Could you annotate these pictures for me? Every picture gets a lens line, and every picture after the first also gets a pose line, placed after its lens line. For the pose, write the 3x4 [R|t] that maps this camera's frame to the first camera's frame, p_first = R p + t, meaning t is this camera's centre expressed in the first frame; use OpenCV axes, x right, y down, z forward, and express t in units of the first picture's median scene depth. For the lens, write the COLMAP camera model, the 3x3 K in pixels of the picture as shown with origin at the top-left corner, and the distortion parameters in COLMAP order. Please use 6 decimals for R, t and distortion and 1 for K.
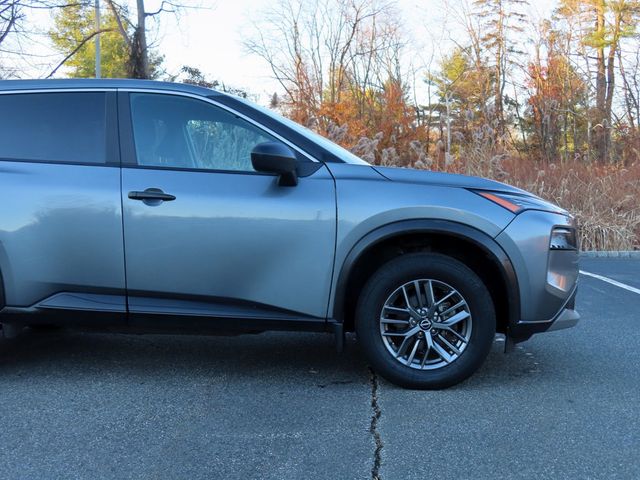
lens RADIAL K [[751.5, 0, 318.7], [0, 751.5, 235.4], [0, 0, 1]] dist [0.002578, 0.000000]
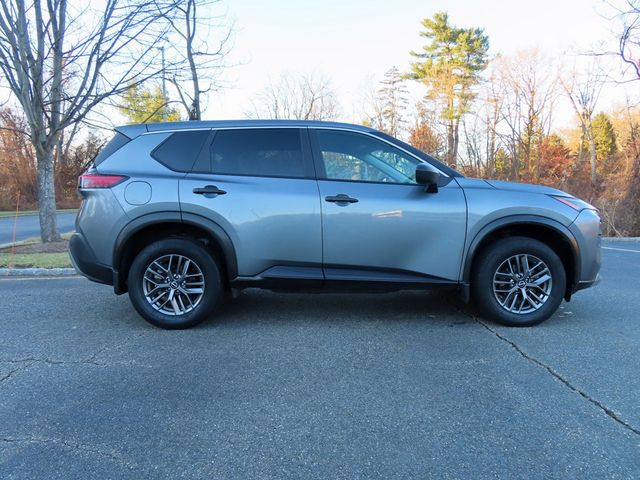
lens RADIAL K [[451.6, 0, 320.1], [0, 451.6, 236.8], [0, 0, 1]] dist [-0.010968, 0.006710]
pose [[0.996413, -0.006695, 0.084358, -0.336647], [0.005524, 0.999885, 0.014098, 0.007352], [-0.084443, -0.013582, 0.996336, 0.125192]]
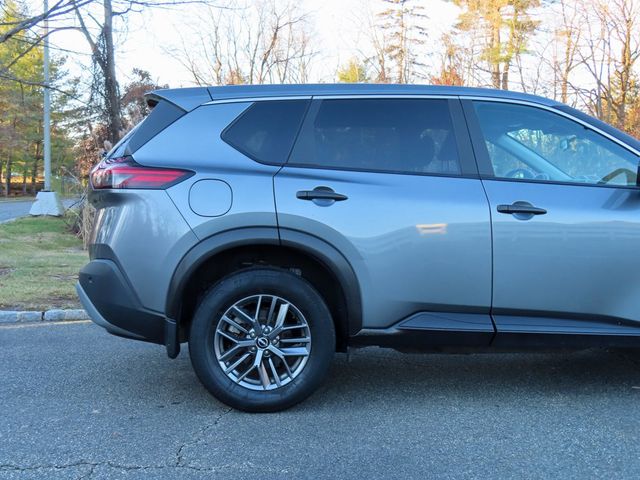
lens RADIAL K [[751.5, 0, 324.0], [0, 751.5, 239.7], [0, 0, 1]] dist [0.002578, 0.000000]
pose [[0.989235, -0.002176, 0.146323, -0.607509], [0.002755, 0.999989, -0.003751, -0.011387], [-0.146313, 0.004114, 0.989230, 0.091274]]
